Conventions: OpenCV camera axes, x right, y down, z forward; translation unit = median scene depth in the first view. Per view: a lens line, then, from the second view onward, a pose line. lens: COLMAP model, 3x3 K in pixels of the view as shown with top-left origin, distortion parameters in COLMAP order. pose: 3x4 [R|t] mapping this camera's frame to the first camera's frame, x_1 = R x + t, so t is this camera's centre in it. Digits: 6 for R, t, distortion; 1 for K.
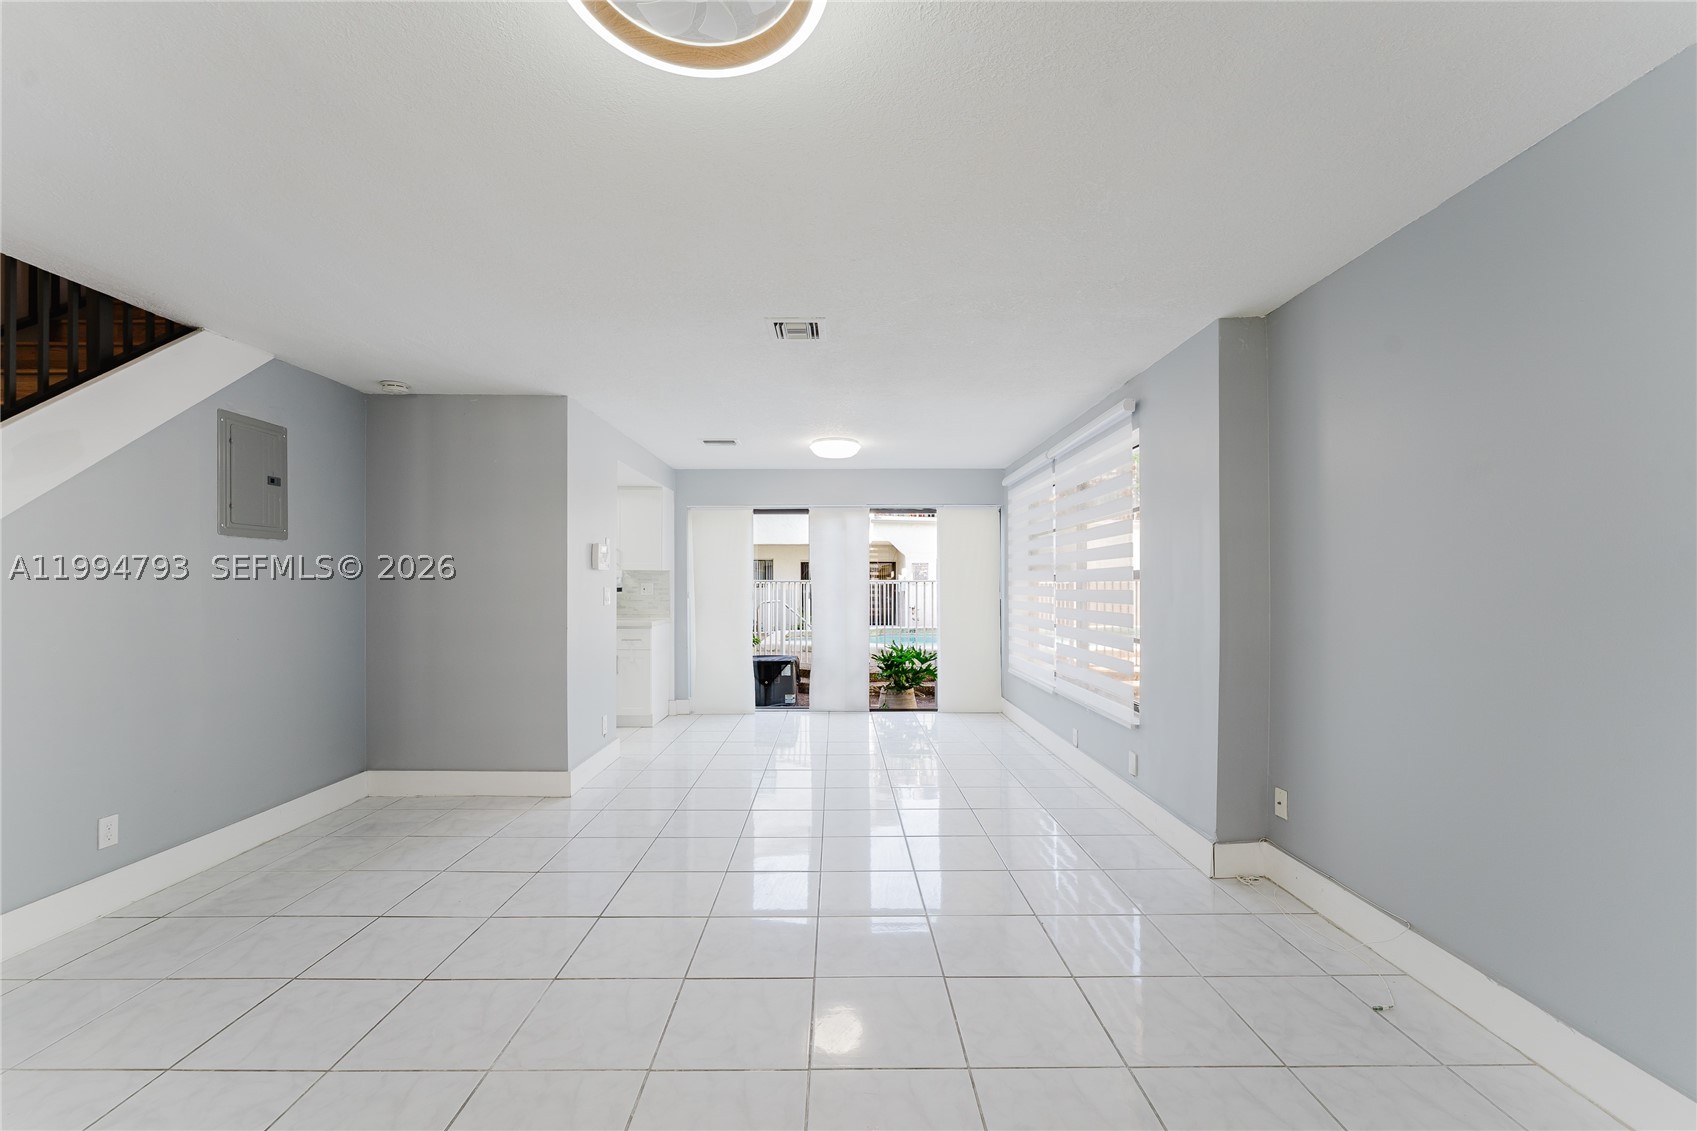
lens RADIAL K [[690.5, 0, 847.2], [0, 690.5, 586.5], [0, 0, 1]] dist [-0.007388, 0.000056]
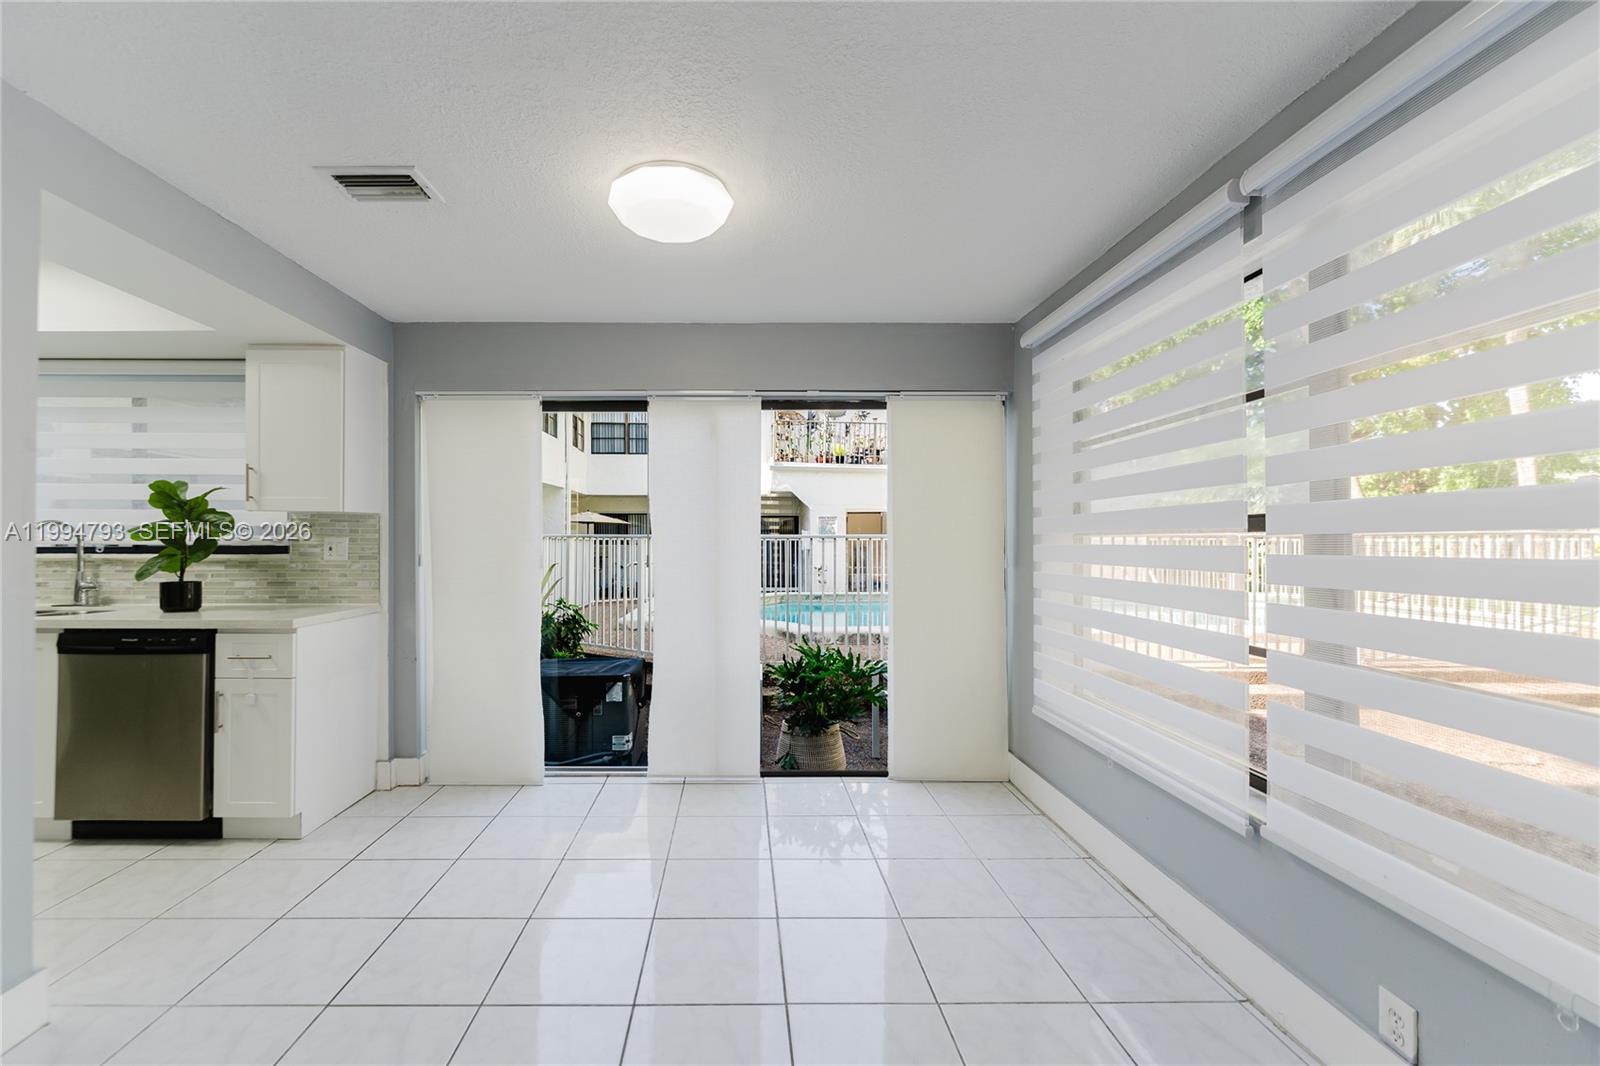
lens RADIAL K [[662.4, 0, 746.5], [0, 662.4, 536.0], [0, 0, 1]] dist [-0.000090, 0.000006]
pose [[0.999987, 0.001672, -0.004873, 0.029878], [-0.001723, 0.999944, -0.010449, -0.001490], [0.004855, 0.010457, 0.999934, 0.605459]]
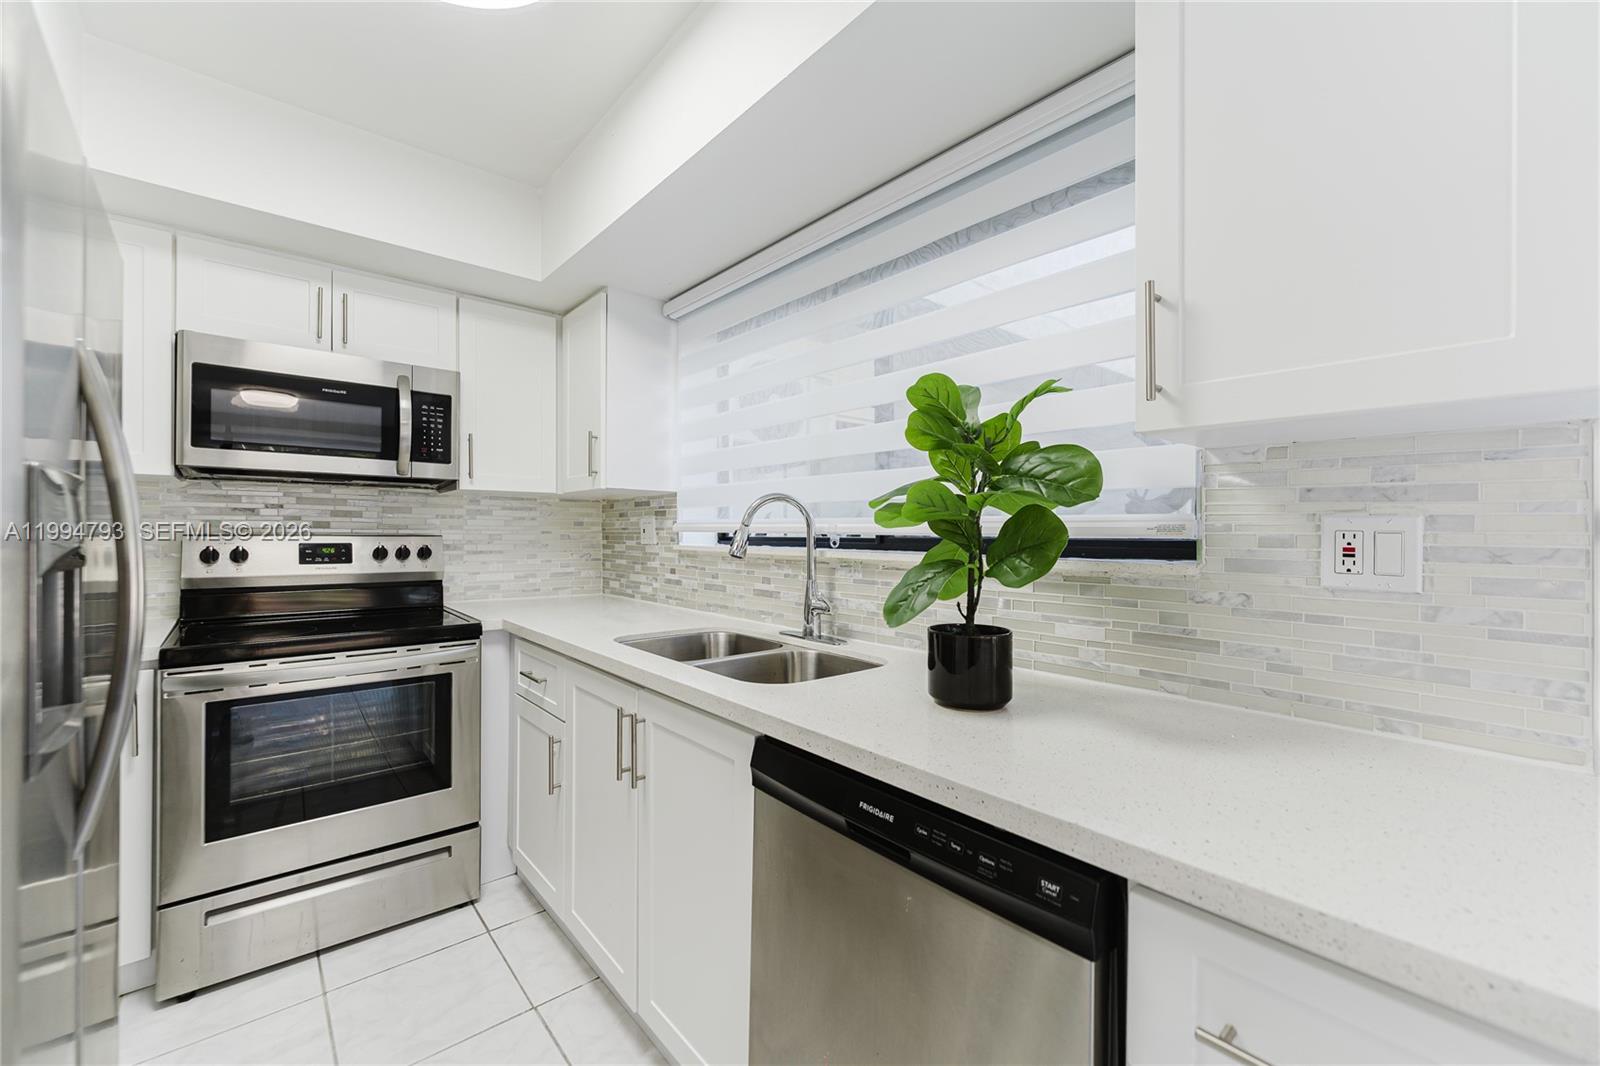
lens RADIAL K [[640.9, 0, 797.6], [0, 640.9, 528.2], [0, 0, 1]] dist [-0.000566, -0.000105]
pose [[0.645993, 0.001962, -0.763341, -0.319243], [-0.007162, 0.999968, -0.003491, -0.000501], [0.763310, 0.007723, 0.645987, 0.975094]]
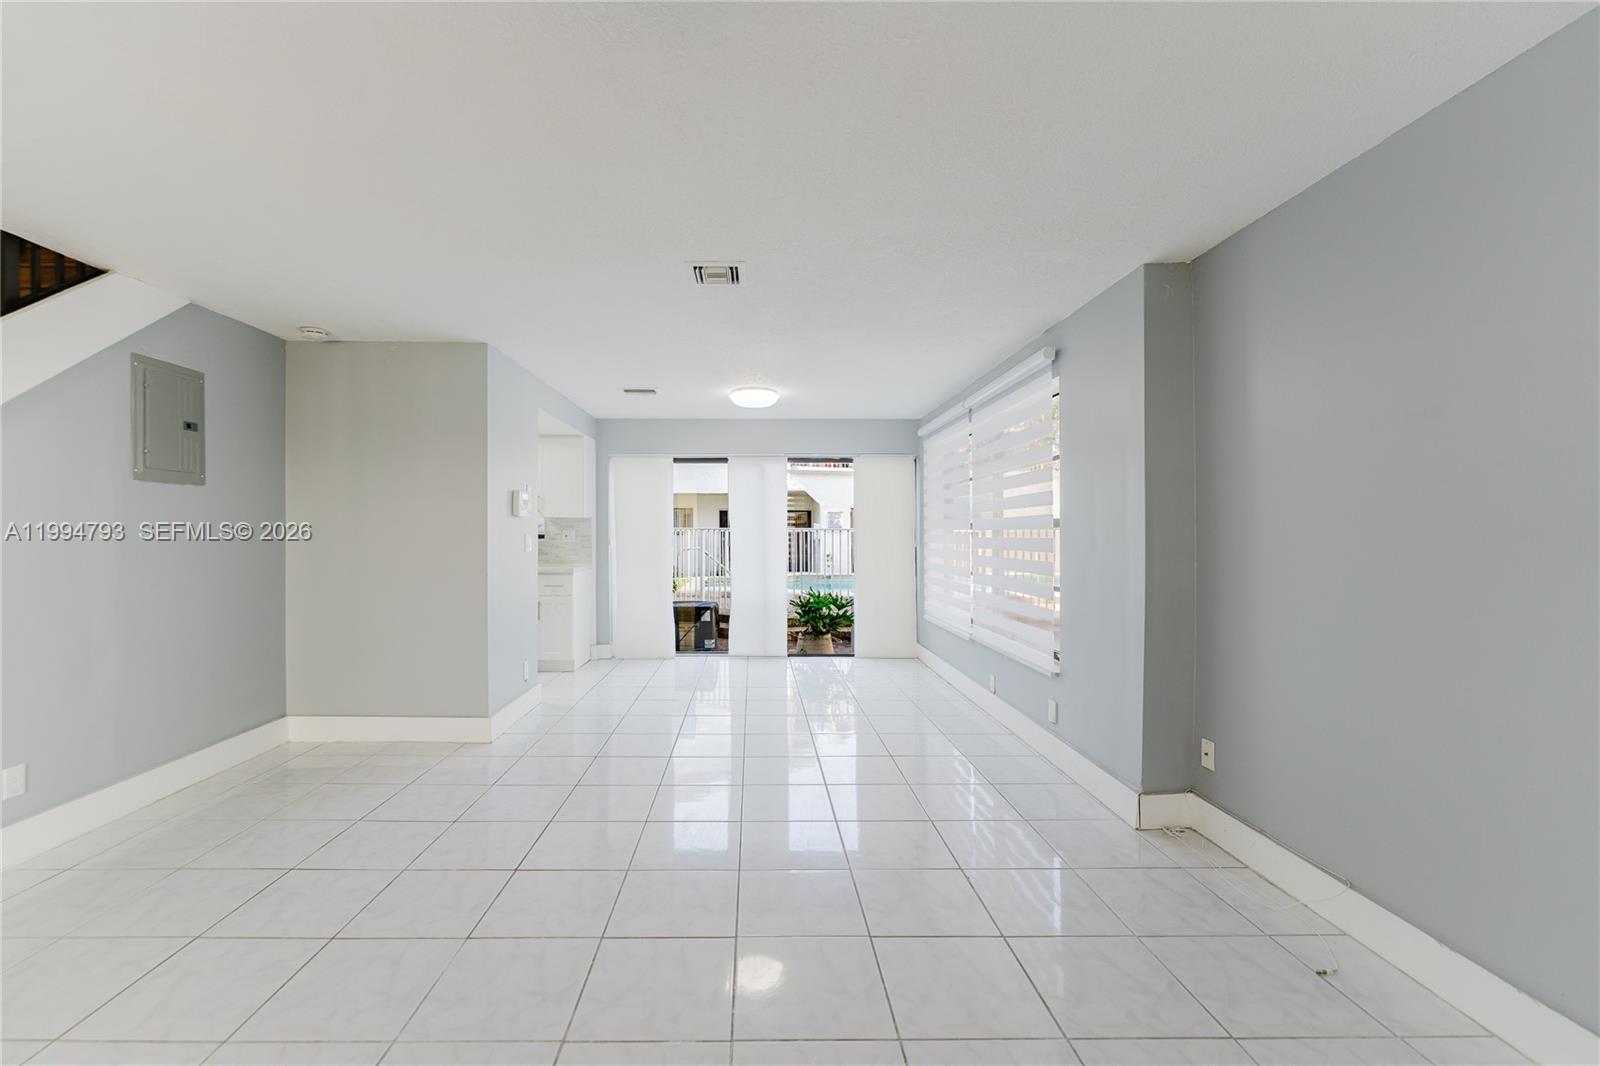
lens RADIAL K [[659.8, 0, 766.4], [0, 659.8, 537.6], [0, 0, 1]] dist [-0.001049, -0.000635]
pose [[0.999987, 0.002323, 0.004460, -0.004335], [-0.002344, 0.999986, 0.004799, 0.000748], [-0.004449, -0.004809, 0.999979, 0.031053]]
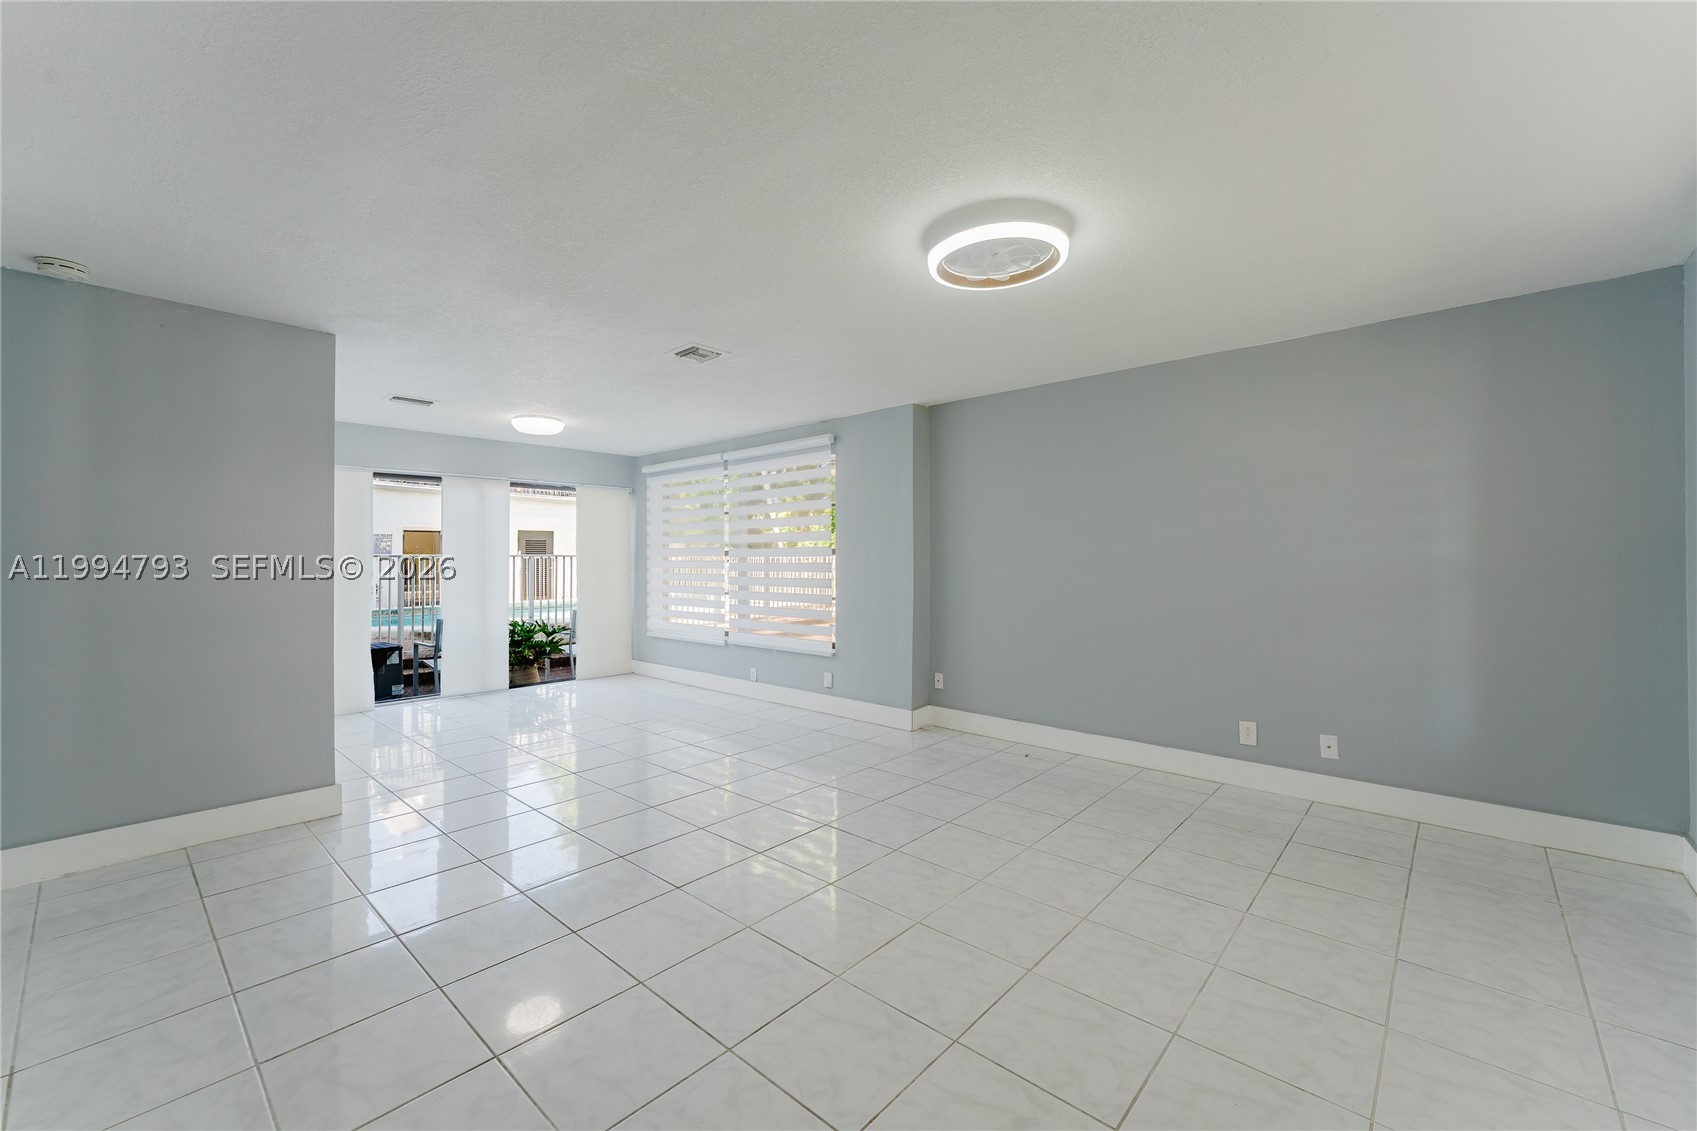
lens RADIAL K [[679.8, 0, 846.0], [0, 679.8, 560.4], [0, 0, 1]] dist [-0.000566, -0.000105]
pose [[0.675675, -0.004433, 0.737187, -0.444397], [0.005069, 0.999986, 0.001367, -0.000491], [-0.737183, 0.002814, 0.675688, -0.008282]]
